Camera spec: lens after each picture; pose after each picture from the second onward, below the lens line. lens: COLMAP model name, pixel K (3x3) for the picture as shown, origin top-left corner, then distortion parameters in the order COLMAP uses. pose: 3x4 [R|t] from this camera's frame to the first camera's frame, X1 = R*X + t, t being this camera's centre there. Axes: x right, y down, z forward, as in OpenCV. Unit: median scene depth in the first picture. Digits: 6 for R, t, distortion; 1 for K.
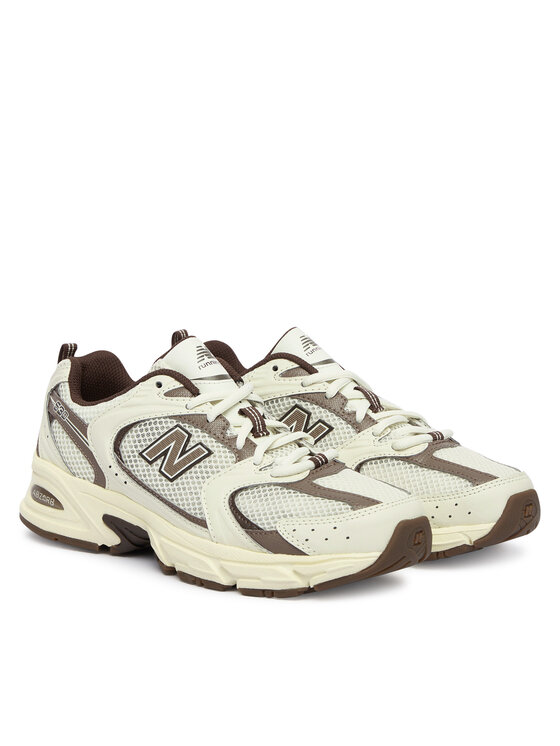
lens RADIAL K [[2081.9, 0, 280.0], [0, 2081.9, 373.0], [0, 0, 1]] dist [1.137848, 0.039657]
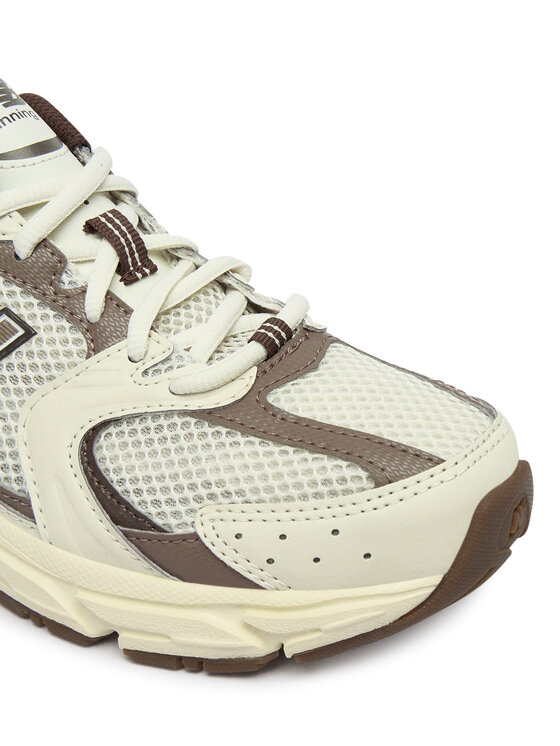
lens RADIAL K [[1103.9, 0, 280.0], [0, 1103.9, 373.0], [0, 0, 1]] dist [0.092203, -0.054343]
pose [[0.992694, -0.091640, 0.078493, 0.000638], [0.061380, 0.943590, 0.325378, -0.028151], [-0.103883, -0.318183, 0.942321, 0.774088]]
